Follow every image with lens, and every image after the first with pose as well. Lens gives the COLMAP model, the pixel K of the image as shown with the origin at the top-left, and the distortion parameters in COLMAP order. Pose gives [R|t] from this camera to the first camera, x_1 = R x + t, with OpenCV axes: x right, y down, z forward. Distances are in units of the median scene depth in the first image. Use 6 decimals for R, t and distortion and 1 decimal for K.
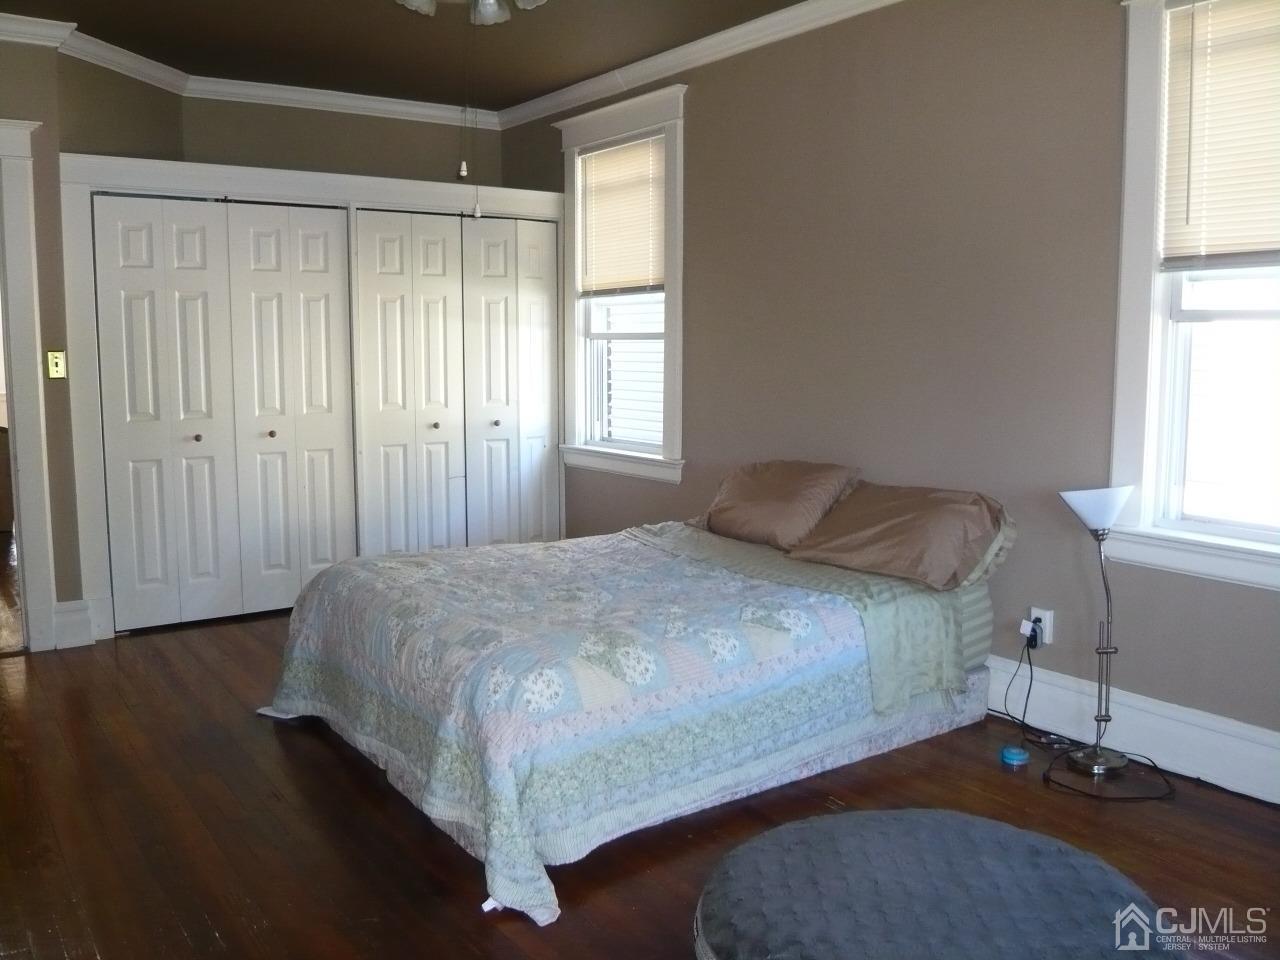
lens RADIAL K [[1087.2, 0, 640.3], [0, 1087.2, 477.5], [0, 0, 1]] dist [-0.104534, 0.046469]
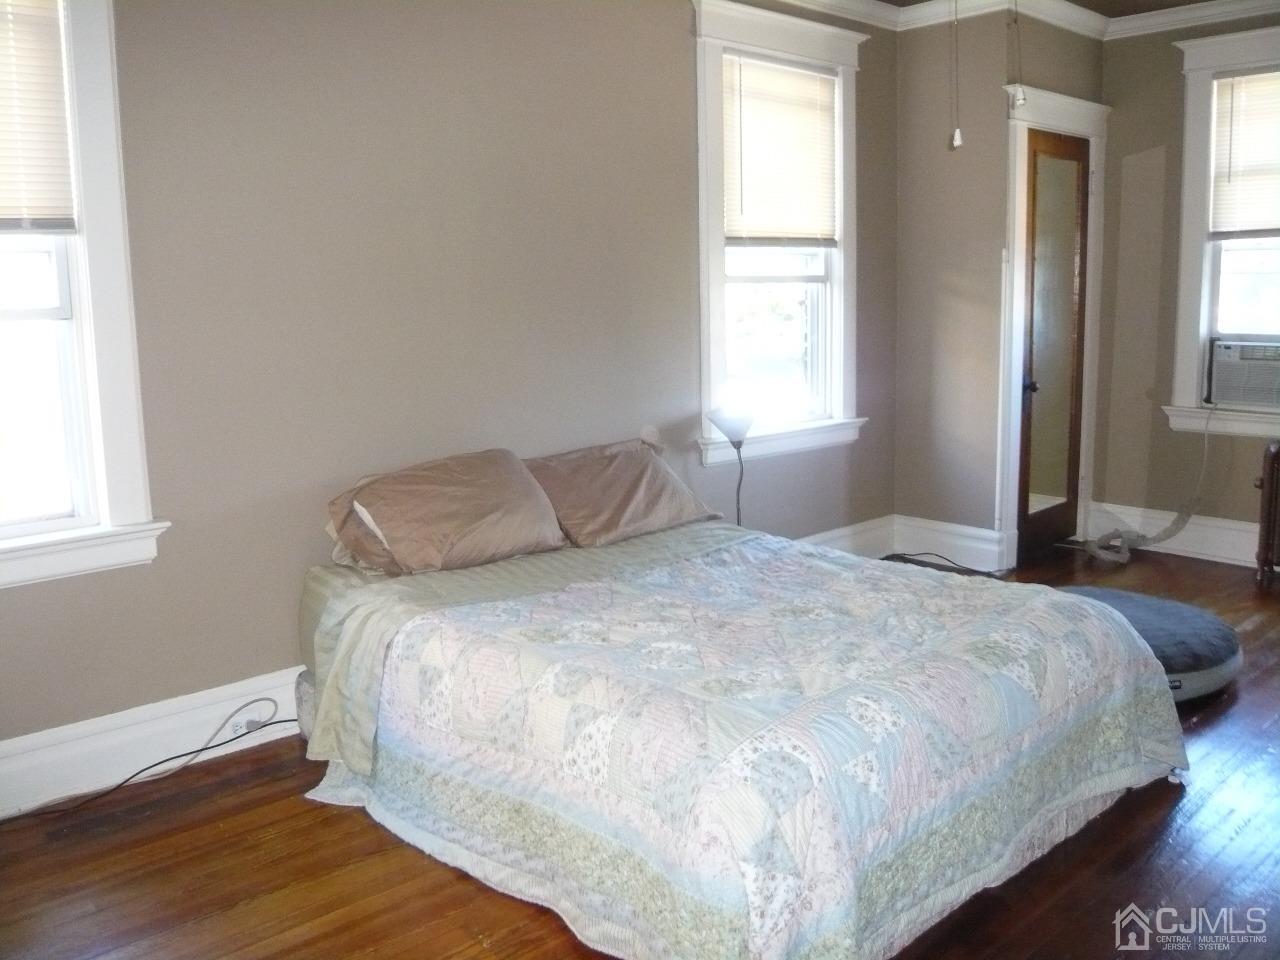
lens RADIAL K [[1087.2, 0, 636.7], [0, 1087.2, 471.0], [0, 0, 1]] dist [-0.104534, 0.046469]
pose [[-0.119720, -0.156746, 0.980356, -0.897273], [0.144791, 0.974144, 0.173435, -0.168884], [-0.982193, 0.162710, -0.093929, 1.275449]]
